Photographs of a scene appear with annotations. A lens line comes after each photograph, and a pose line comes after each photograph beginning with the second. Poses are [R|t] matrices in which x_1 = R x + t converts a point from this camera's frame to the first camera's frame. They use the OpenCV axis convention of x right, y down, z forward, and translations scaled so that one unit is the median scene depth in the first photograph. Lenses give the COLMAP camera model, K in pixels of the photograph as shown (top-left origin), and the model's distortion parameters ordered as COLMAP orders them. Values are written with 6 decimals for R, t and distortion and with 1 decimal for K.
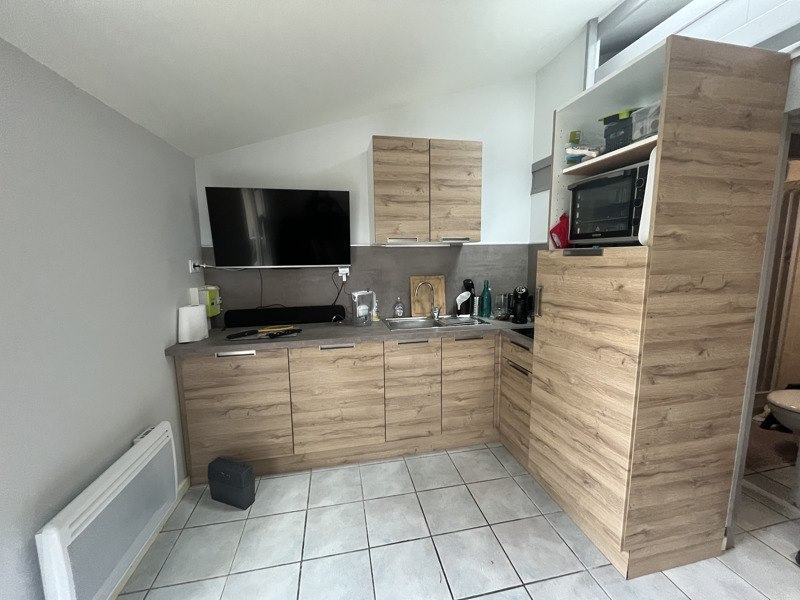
lens RADIAL K [[322.2, 0, 397.8], [0, 322.2, 300.2], [0, 0, 1]] dist [-0.000596, -0.000239]
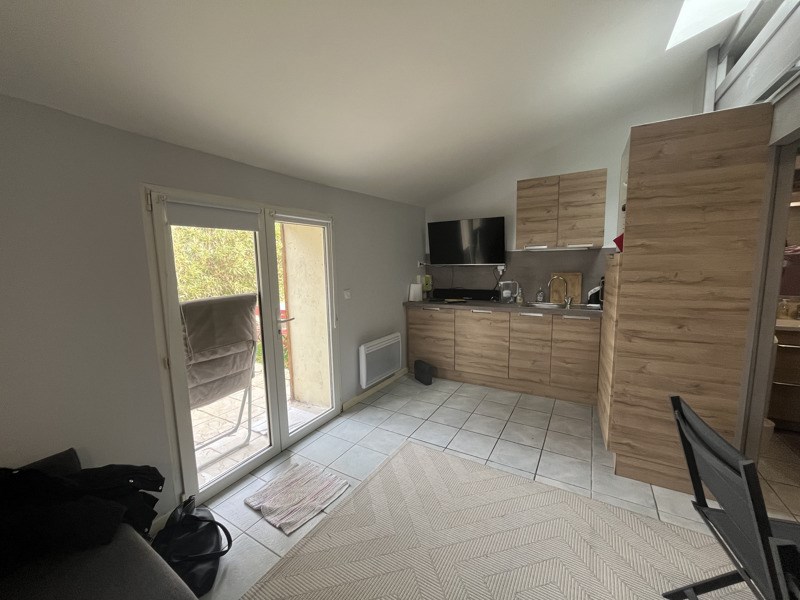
lens RADIAL K [[322.2, 0, 399.5], [0, 322.2, 299.4], [0, 0, 1]] dist [-0.000596, -0.000239]
pose [[0.743344, 0.078155, -0.664327, 0.604625], [-0.078498, 0.996481, 0.029396, 0.061568], [0.664287, 0.030297, 0.746863, -0.547389]]
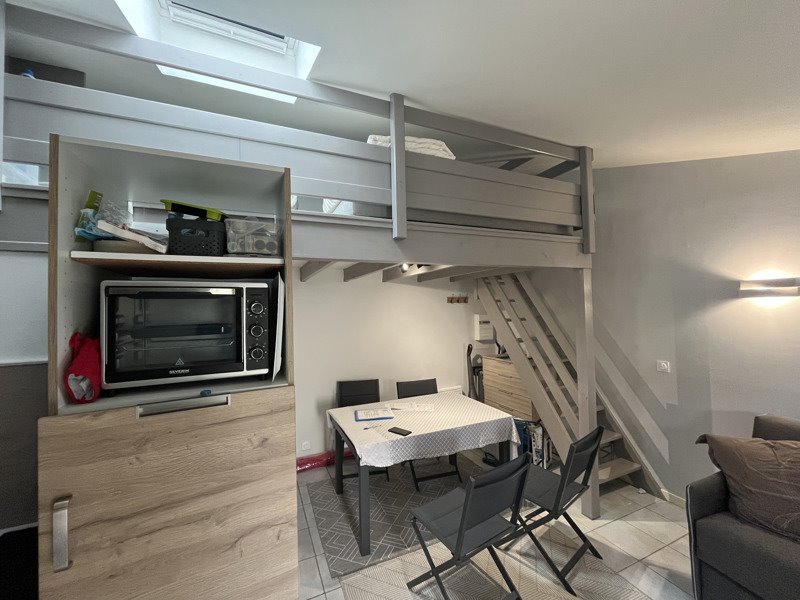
lens RADIAL K [[322.2, 0, 400.9], [0, 322.2, 294.7], [0, 0, 1]] dist [-0.000596, -0.000239]
pose [[-0.207733, 0.041999, 0.977283, -0.085077], [0.155880, 0.987732, -0.009314, -0.199608], [-0.965685, 0.150404, -0.211732, 0.486448]]
